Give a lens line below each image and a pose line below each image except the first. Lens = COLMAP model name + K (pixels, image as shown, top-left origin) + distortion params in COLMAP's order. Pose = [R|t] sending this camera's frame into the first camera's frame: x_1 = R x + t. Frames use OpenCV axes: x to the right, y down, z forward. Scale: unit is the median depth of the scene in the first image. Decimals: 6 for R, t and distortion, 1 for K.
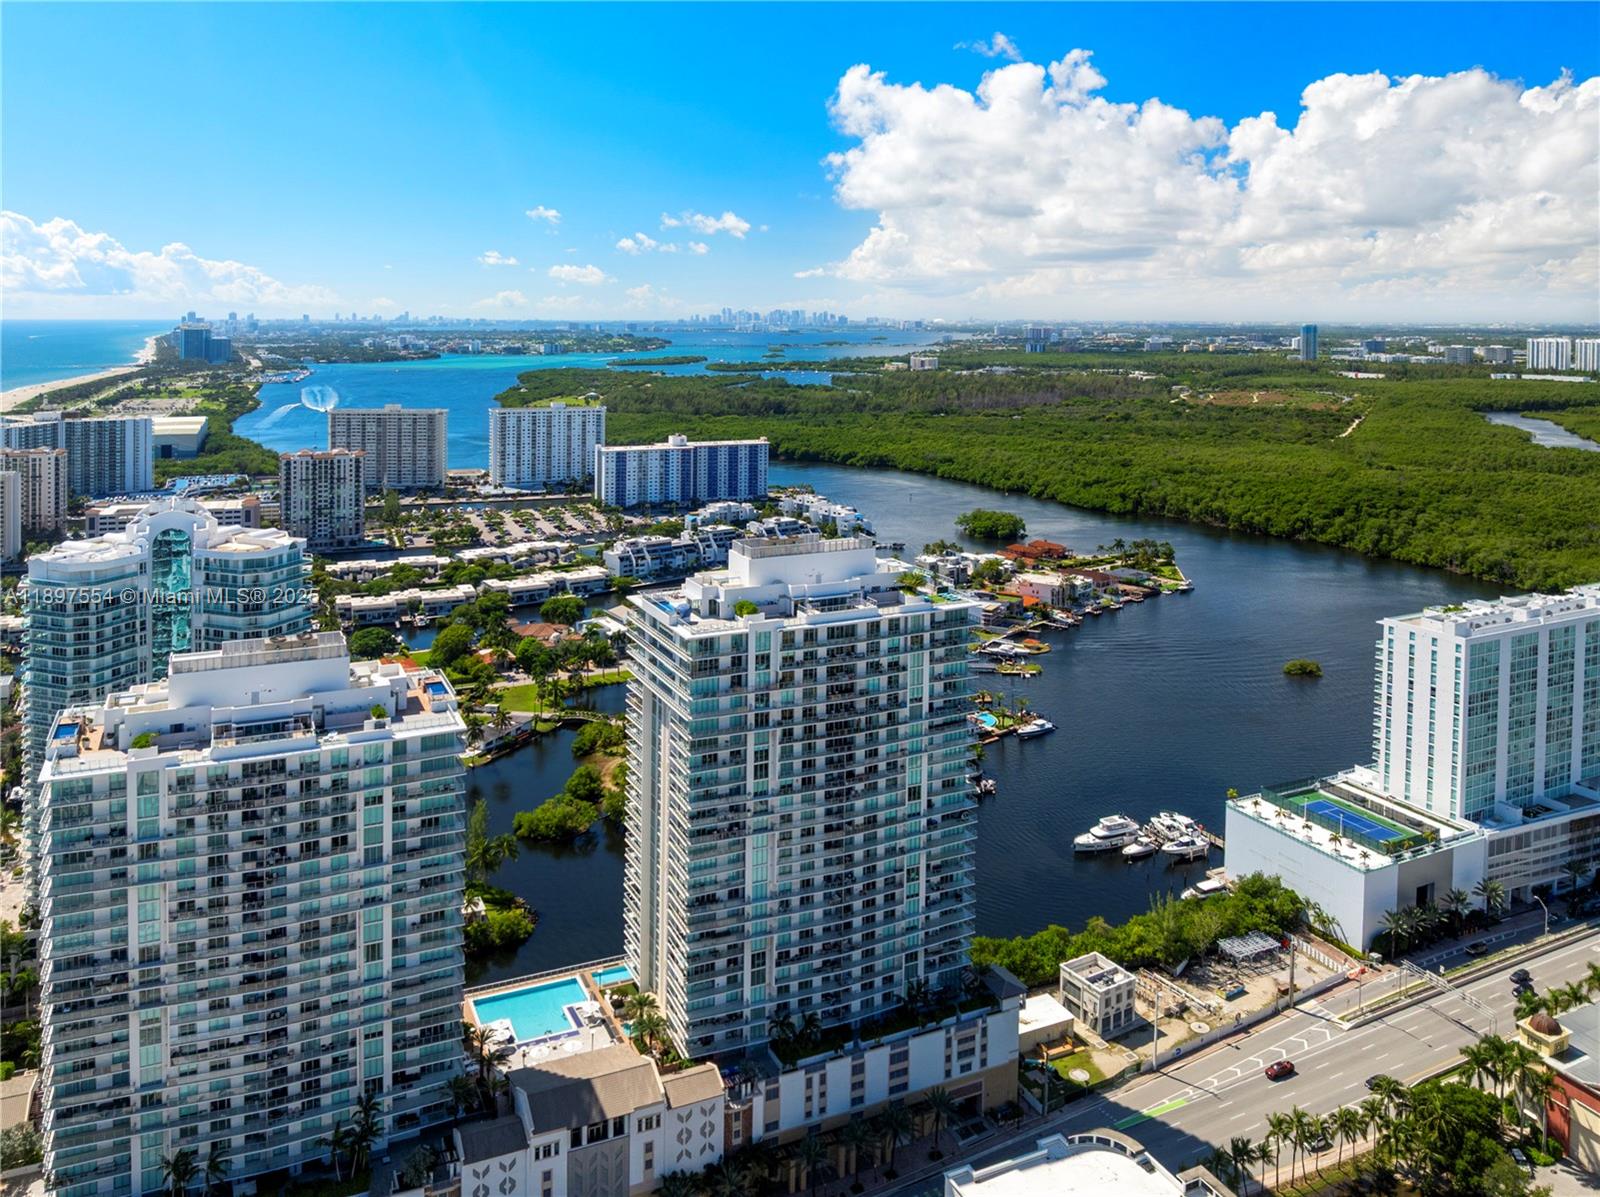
lens RADIAL K [[1189.6, 0, 803.4], [0, 1189.6, 539.2], [0, 0, 1]] dist [0.046590, -0.078055]
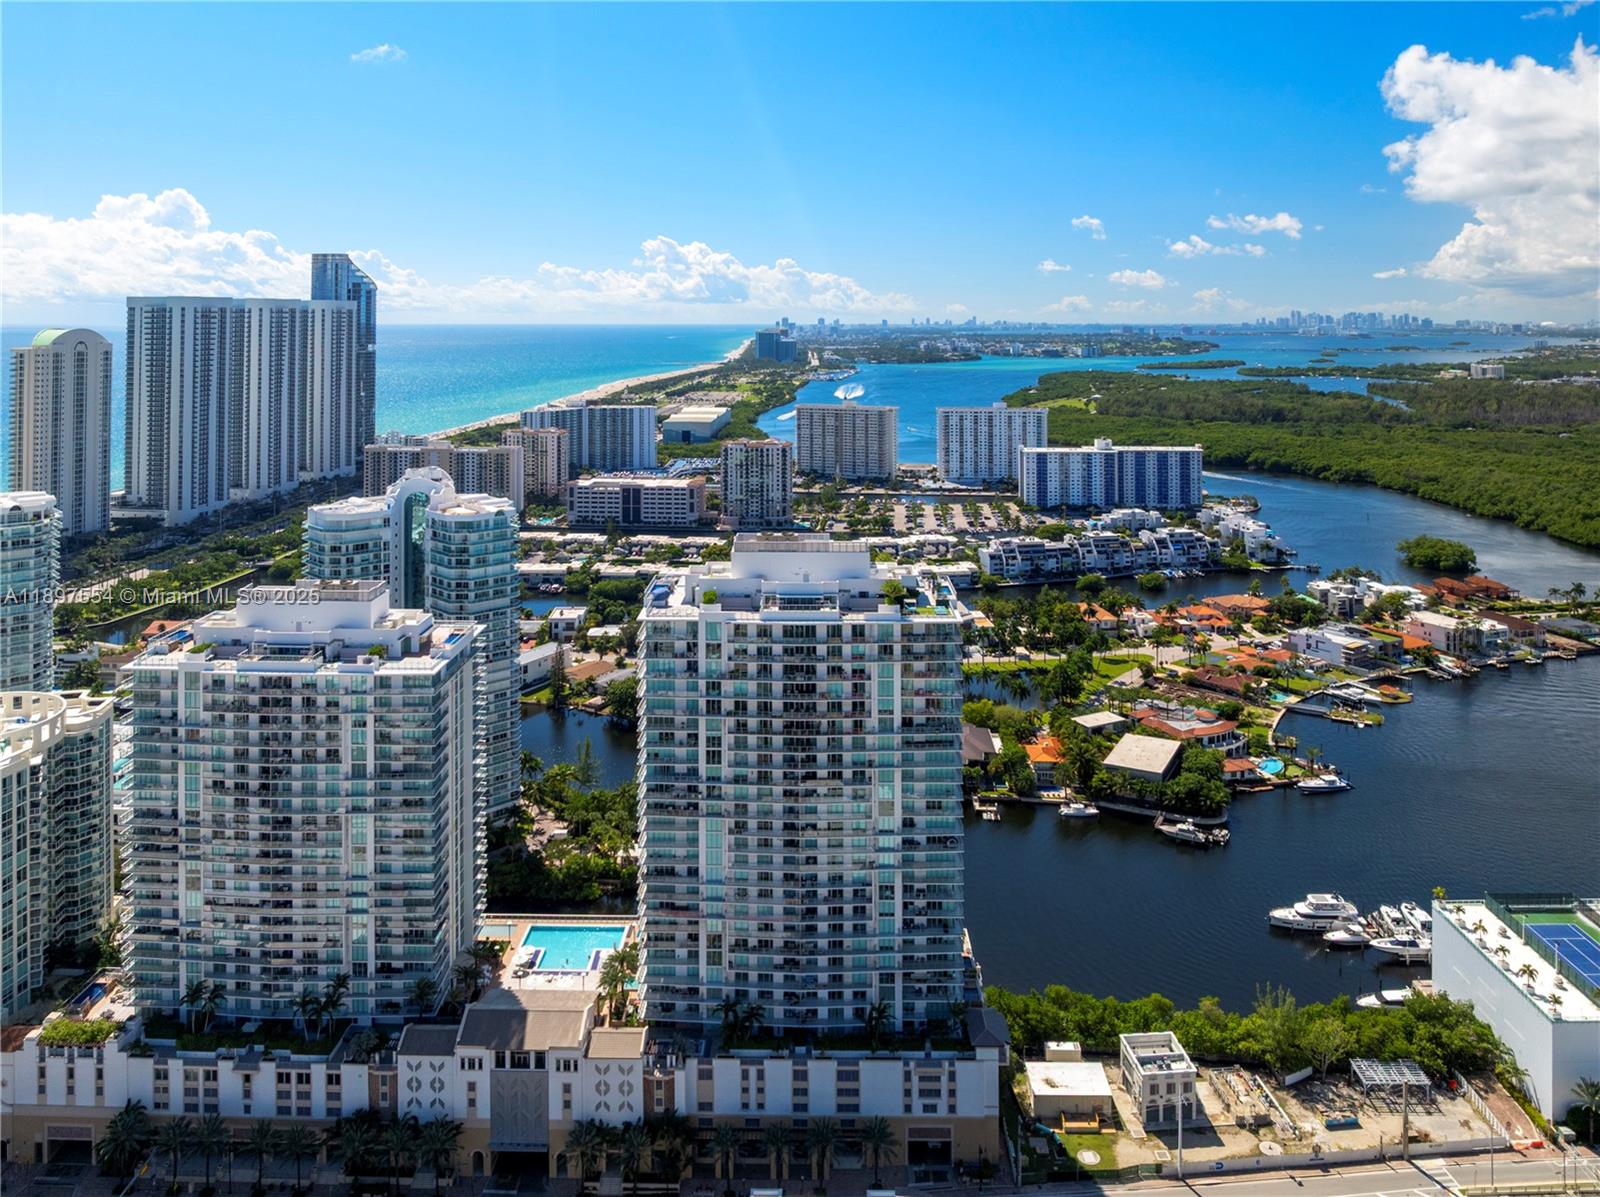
lens RADIAL K [[1166.7, 0, 795.9], [0, 1166.7, 495.1], [0, 0, 1]] dist [0.000288, -0.002333]
pose [[0.901424, 0.060253, -0.428723, 0.377630], [-0.075671, 0.996952, -0.018993, -0.014415], [0.426272, 0.049563, 0.903236, 0.092771]]
